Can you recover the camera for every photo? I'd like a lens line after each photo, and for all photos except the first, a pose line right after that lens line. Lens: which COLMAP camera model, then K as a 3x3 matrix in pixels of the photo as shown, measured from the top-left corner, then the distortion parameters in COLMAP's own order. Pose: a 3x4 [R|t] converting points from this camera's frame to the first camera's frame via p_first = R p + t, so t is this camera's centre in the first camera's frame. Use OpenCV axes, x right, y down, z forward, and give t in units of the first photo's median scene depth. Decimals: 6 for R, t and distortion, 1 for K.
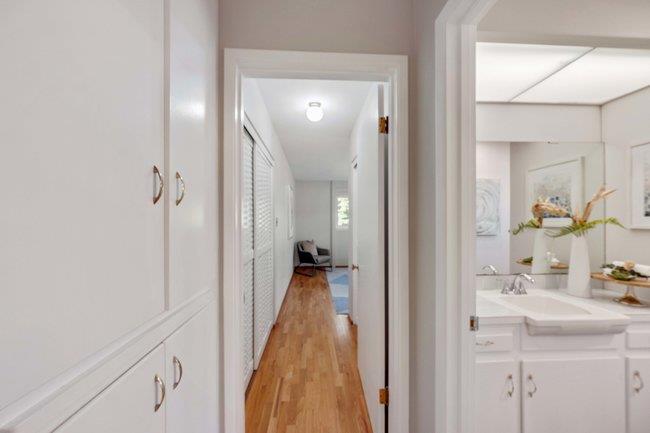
lens RADIAL K [[220.9, 0, 327.4], [0, 220.9, 219.4], [0, 0, 1]] dist [0.001140, 0.000035]
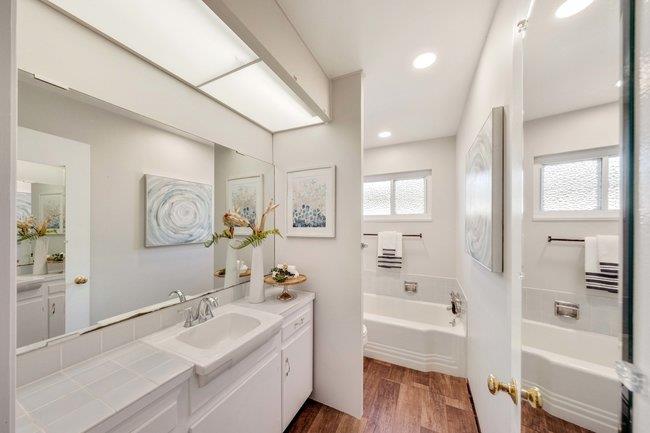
lens RADIAL K [[220.9, 0, 323.4], [0, 220.9, 222.5], [0, 0, 1]] dist [0.001140, 0.000035]
pose [[0.471003, 0.008527, 0.882090, 0.336983], [-0.004940, 0.999963, -0.007028, -0.028726], [-0.882118, -0.001047, 0.471028, 0.208676]]
